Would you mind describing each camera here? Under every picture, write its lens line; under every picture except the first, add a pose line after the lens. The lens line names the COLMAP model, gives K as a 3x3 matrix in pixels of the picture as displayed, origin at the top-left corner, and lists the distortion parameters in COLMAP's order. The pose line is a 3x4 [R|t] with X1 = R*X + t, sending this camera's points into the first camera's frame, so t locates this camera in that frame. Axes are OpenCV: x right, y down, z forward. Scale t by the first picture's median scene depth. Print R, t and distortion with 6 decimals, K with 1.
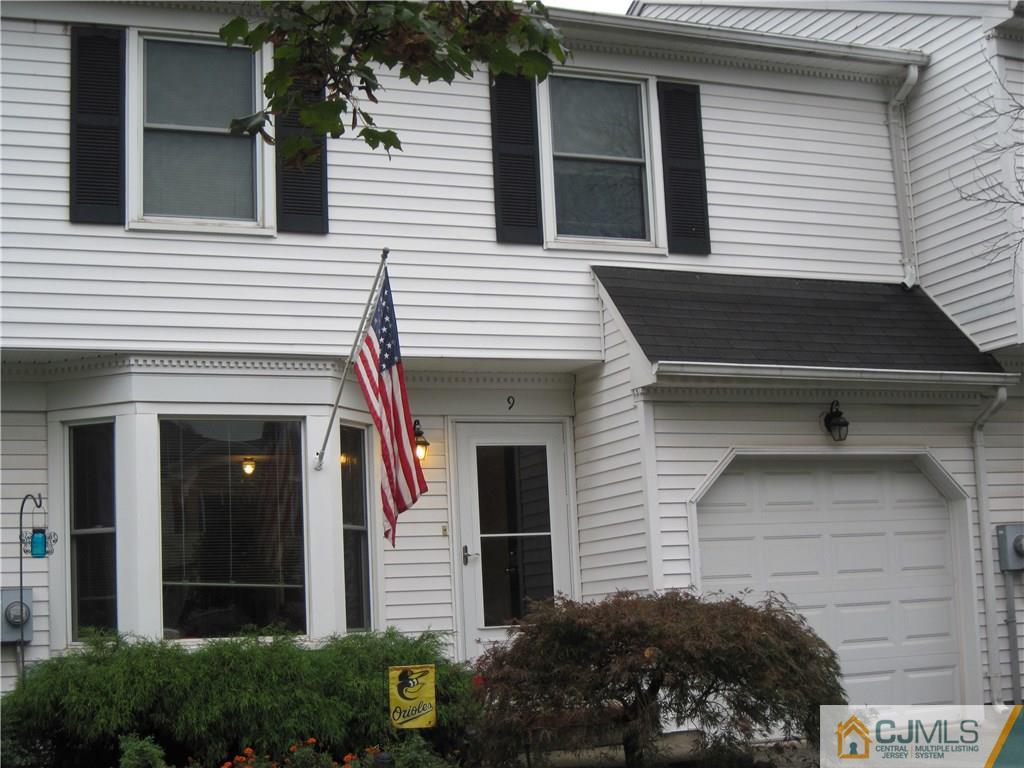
lens RADIAL K [[1601.7, 0, 512.0], [0, 1601.7, 384.0], [0, 0, 1]] dist [-0.206497, 0.014781]
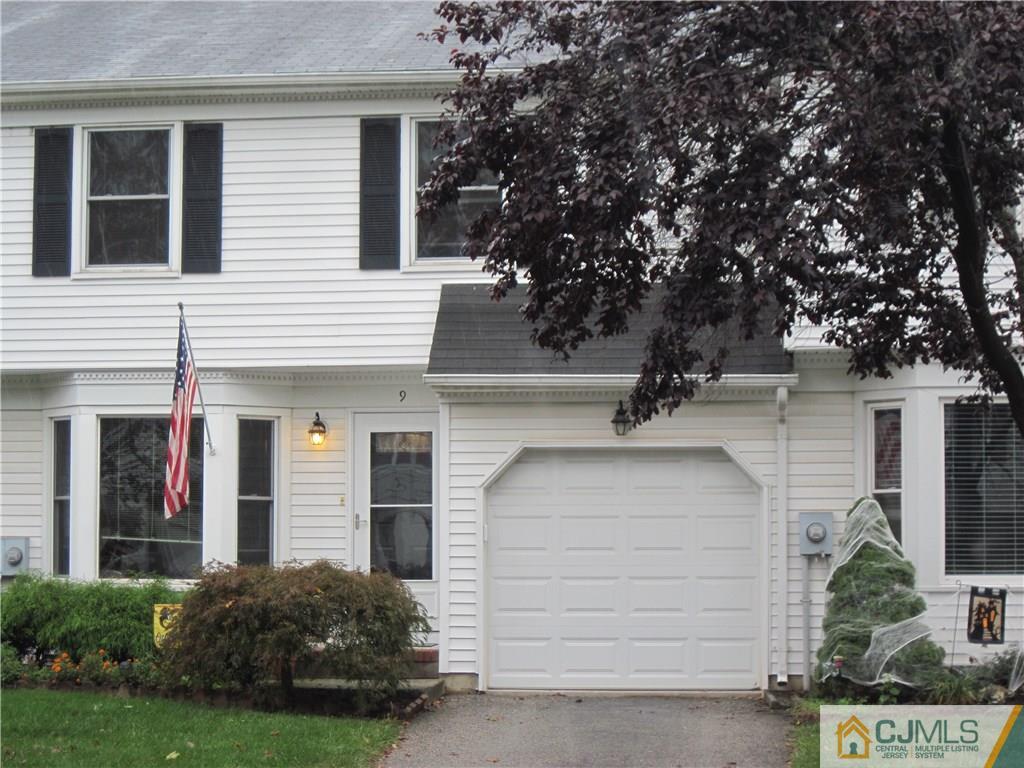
lens RADIAL K [[2324.8, 0, 512.0], [0, 2324.8, 384.0], [0, 0, 1]] dist [-0.353921, -0.170788]
pose [[0.875259, 0.006584, -0.483610, 0.980743], [0.032651, 0.996822, 0.072665, -0.130164], [0.482551, -0.079391, 0.872262, -0.517107]]
